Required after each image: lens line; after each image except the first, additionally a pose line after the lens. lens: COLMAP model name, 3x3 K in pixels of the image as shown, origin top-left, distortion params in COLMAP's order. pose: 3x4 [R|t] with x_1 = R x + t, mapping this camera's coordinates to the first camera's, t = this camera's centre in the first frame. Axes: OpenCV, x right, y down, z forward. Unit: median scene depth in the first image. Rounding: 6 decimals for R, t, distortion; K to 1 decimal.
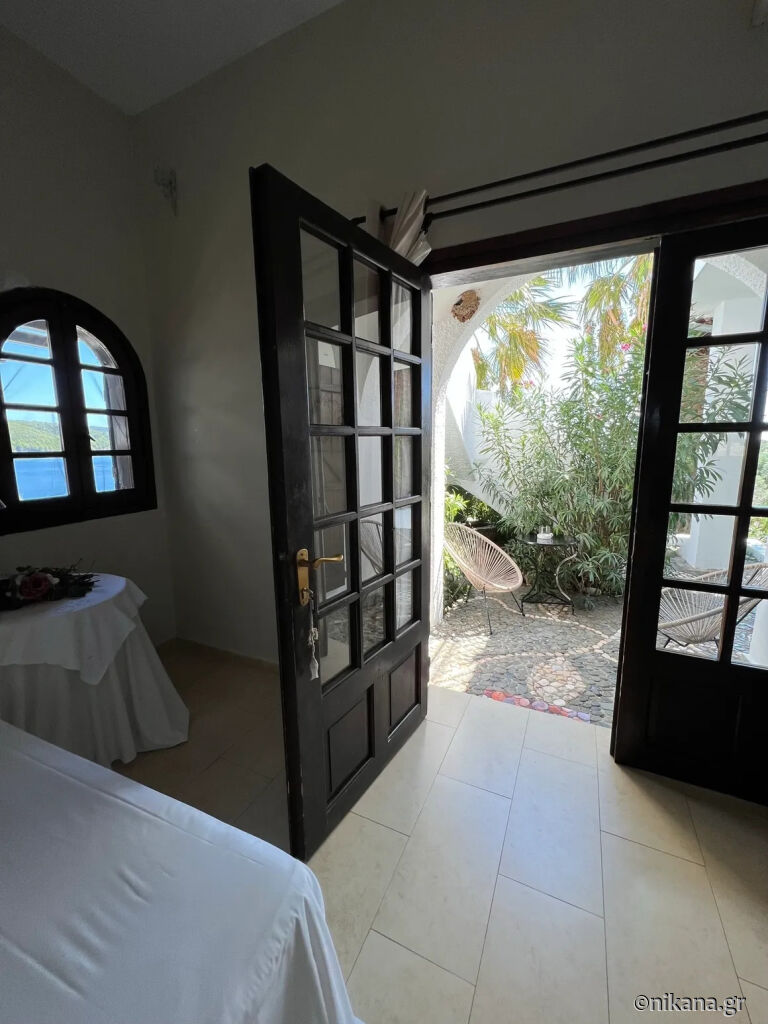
lens RADIAL K [[409.4, 0, 384.0], [0, 409.4, 512.2], [0, 0, 1]] dist [-0.003802, -0.000002]
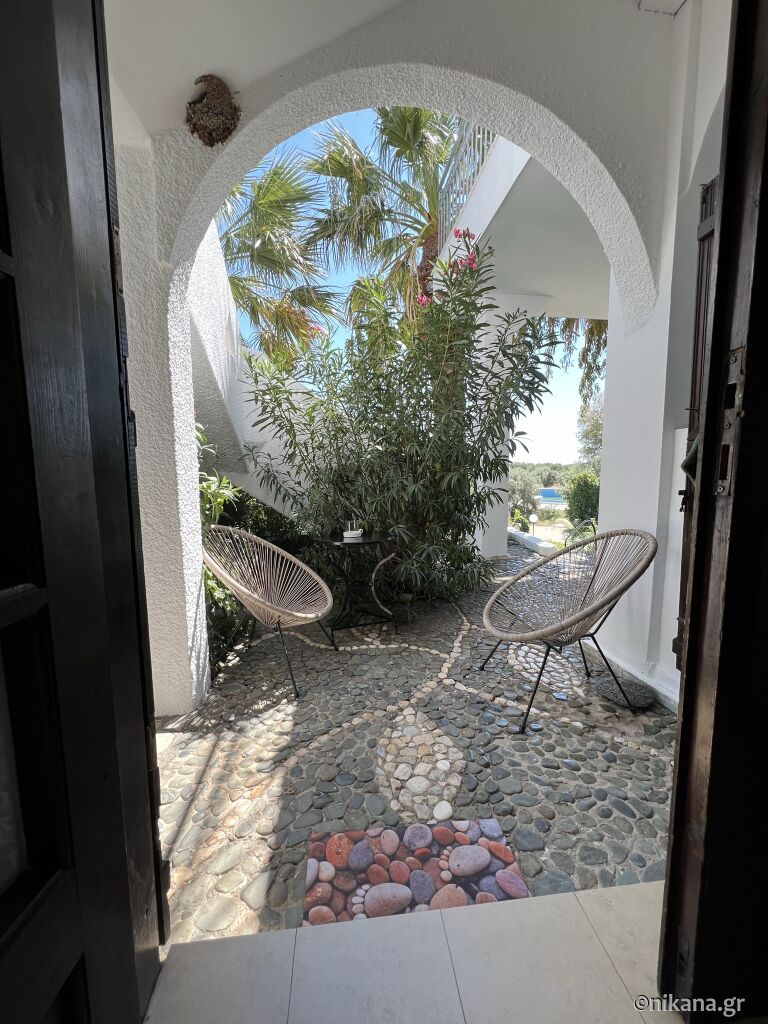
lens RADIAL K [[409.4, 0, 387.9], [0, 409.4, 510.2], [0, 0, 1]] dist [-0.003802, -0.000002]
pose [[0.847637, -0.054545, 0.527766, 0.091382], [0.084431, 0.995893, -0.032678, 0.068584], [-0.523816, 0.072259, 0.848761, 0.508986]]
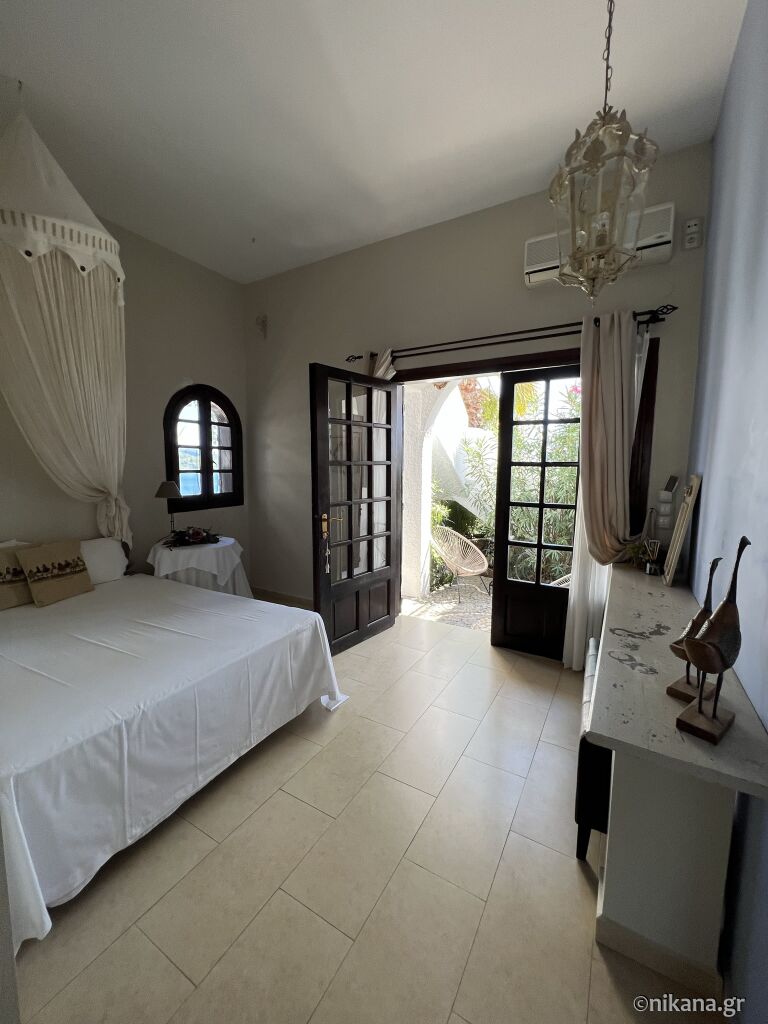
lens RADIAL K [[409.4, 0, 382.7], [0, 409.4, 513.7], [0, 0, 1]] dist [-0.003802, -0.000002]
pose [[0.995376, 0.027036, -0.092169, 0.155258], [-0.031569, 0.998344, -0.048086, 0.085955], [0.090716, 0.050773, 0.994582, -0.579069]]
